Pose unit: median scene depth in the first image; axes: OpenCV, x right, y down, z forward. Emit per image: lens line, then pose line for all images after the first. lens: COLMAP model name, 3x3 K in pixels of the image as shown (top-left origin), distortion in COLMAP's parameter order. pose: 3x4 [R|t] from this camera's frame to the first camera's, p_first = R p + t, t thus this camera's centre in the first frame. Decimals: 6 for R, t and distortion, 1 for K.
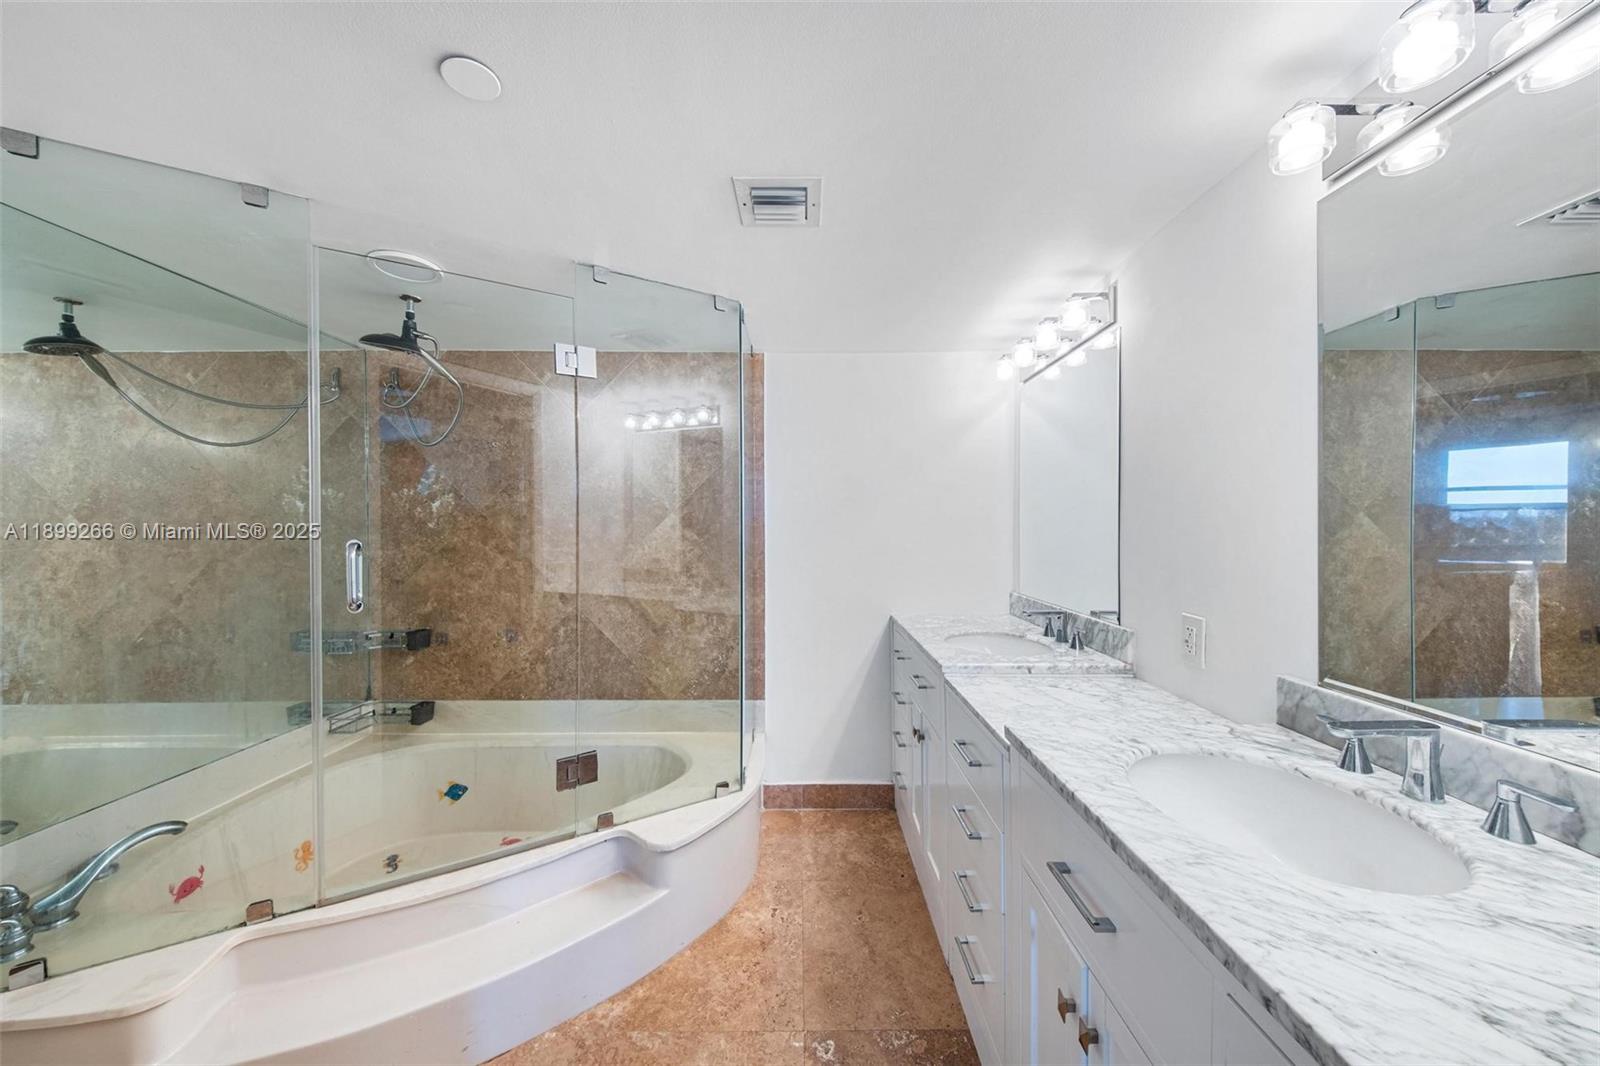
lens RADIAL K [[547.6, 0, 791.9], [0, 547.6, 528.3], [0, 0, 1]] dist [0.013426, -0.002792]
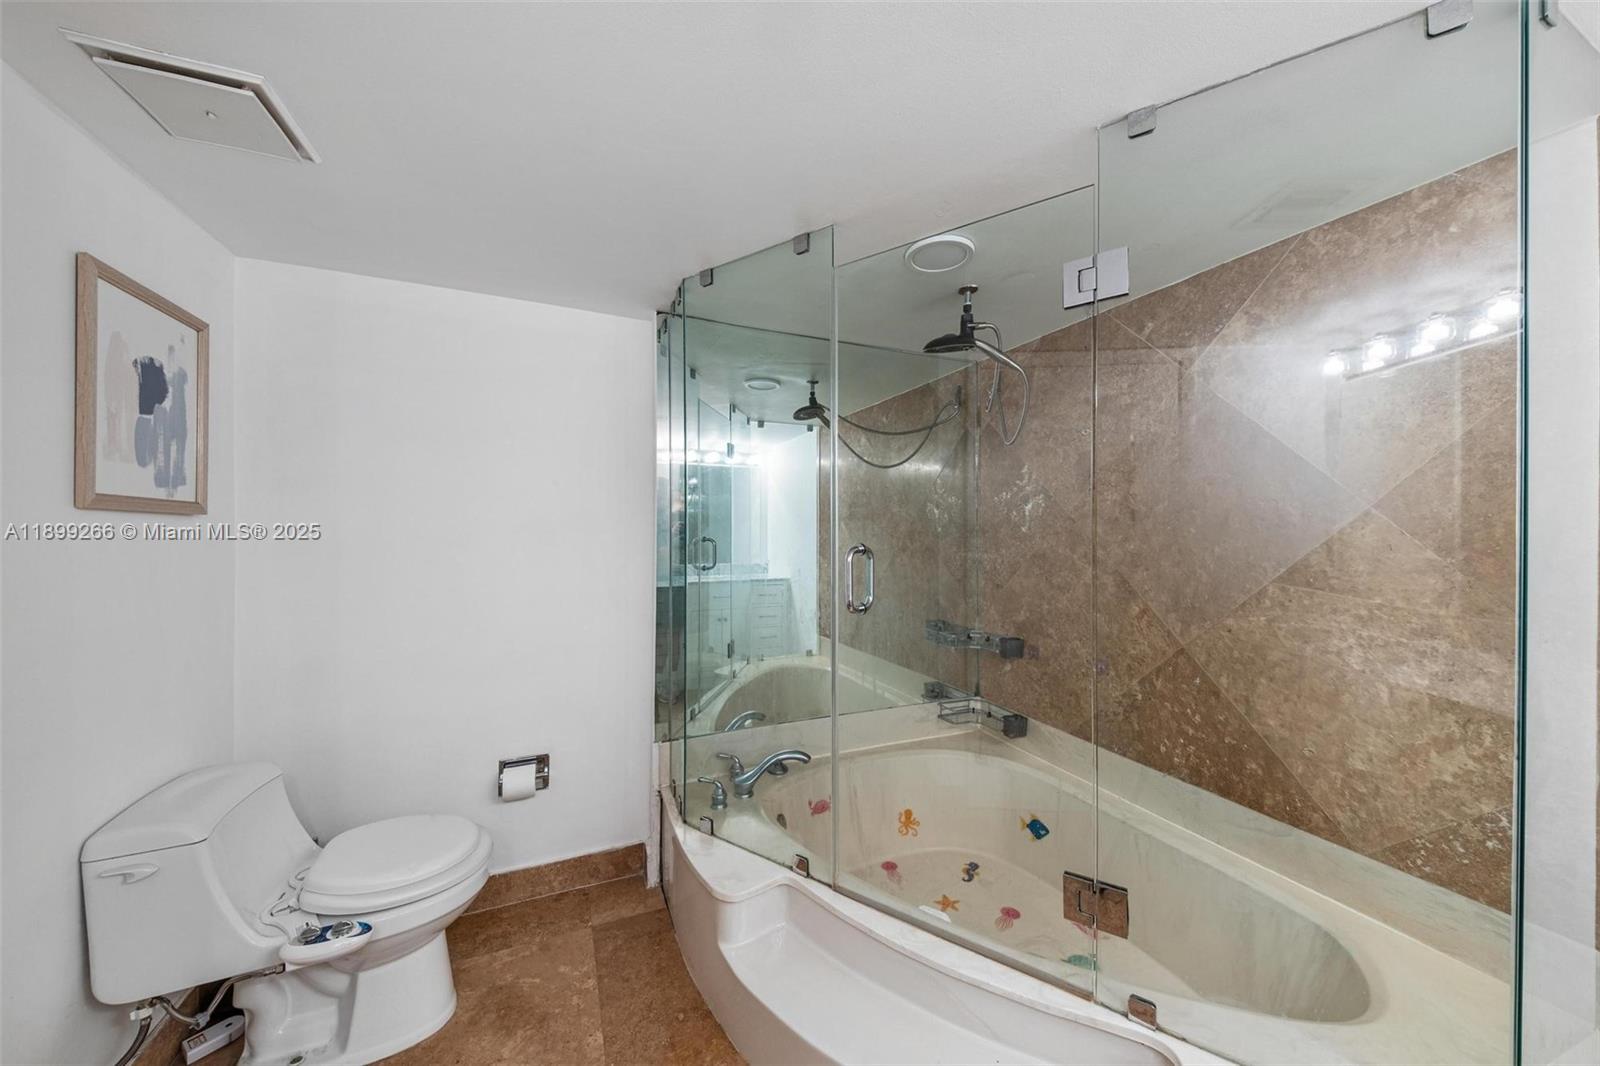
lens RADIAL K [[547.6, 0, 815.2], [0, 547.6, 531.6], [0, 0, 1]] dist [0.013426, -0.002792]
pose [[0.417432, 0.003060, -0.908703, 0.047077], [-0.006239, 0.999980, 0.000501, -0.000062], [0.908687, 0.005461, 0.417443, 0.289164]]
